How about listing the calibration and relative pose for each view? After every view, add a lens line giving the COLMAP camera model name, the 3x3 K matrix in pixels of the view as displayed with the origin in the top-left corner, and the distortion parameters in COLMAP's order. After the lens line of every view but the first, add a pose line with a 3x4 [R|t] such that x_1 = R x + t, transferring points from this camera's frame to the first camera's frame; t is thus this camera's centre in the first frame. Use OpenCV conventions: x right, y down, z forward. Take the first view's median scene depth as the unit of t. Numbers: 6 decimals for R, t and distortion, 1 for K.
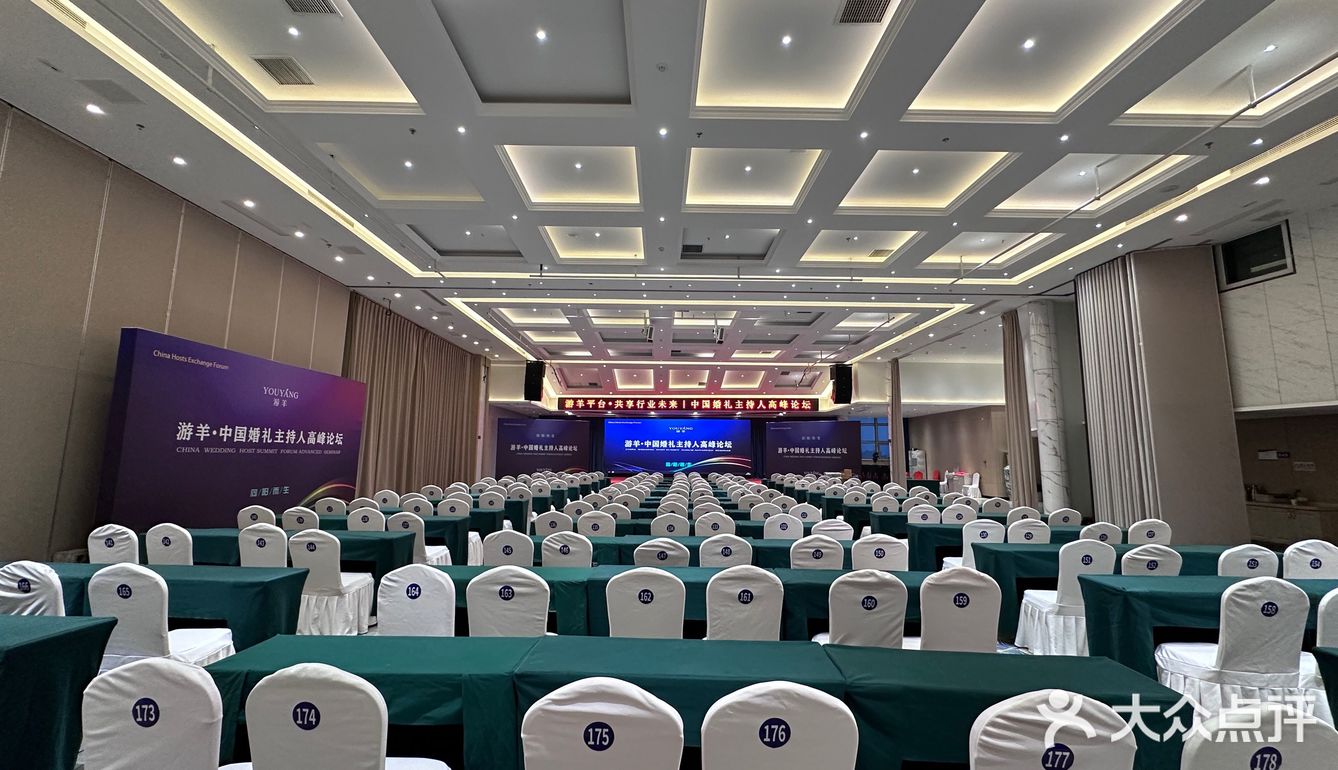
lens RADIAL K [[513.6, 0, 674.6], [0, 513.6, 384.4], [0, 0, 1]] dist [0.000380, -0.000303]
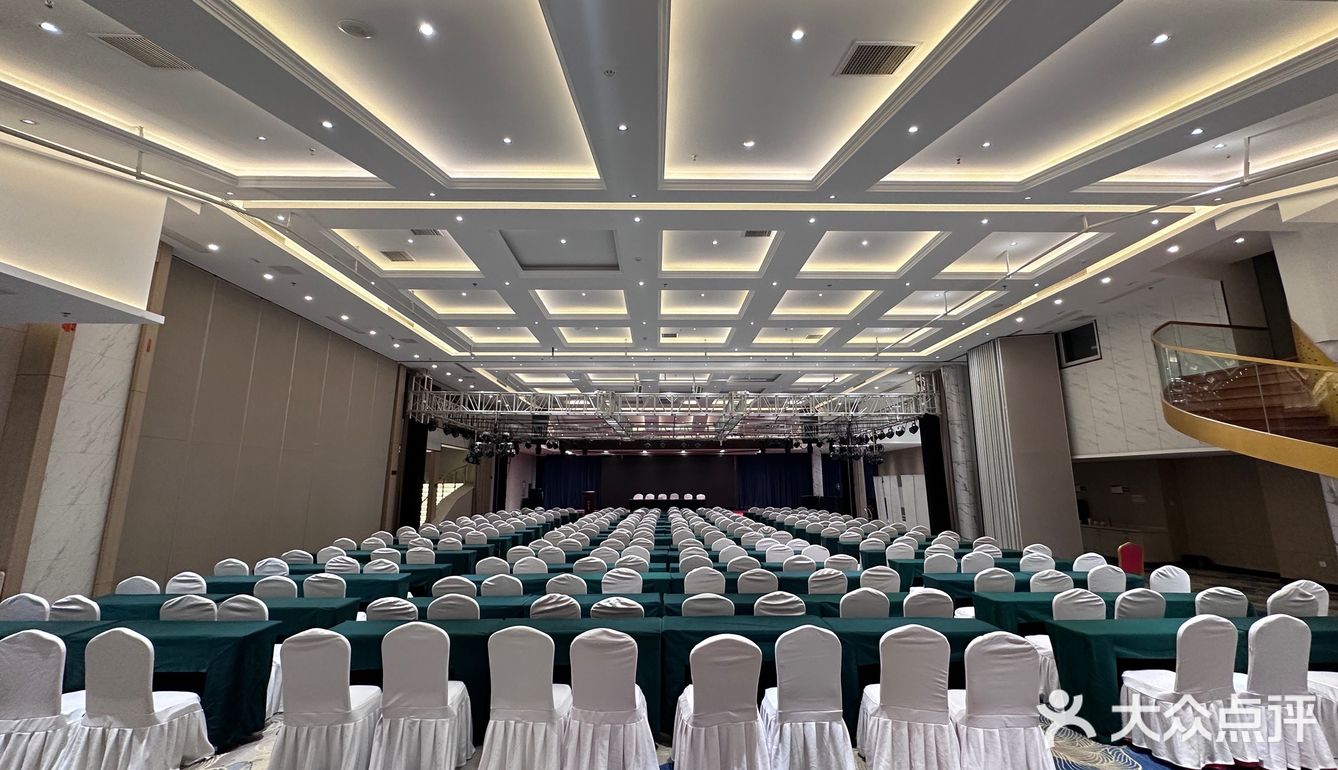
lens RADIAL K [[513.6, 0, 677.0], [0, 513.6, 393.5], [0, 0, 1]] dist [0.000380, -0.000303]
pose [[0.999874, -0.009244, 0.012909, 0.037888], [0.009790, 0.999032, -0.042889, -0.063720], [-0.012500, 0.043010, 0.998996, -0.308979]]
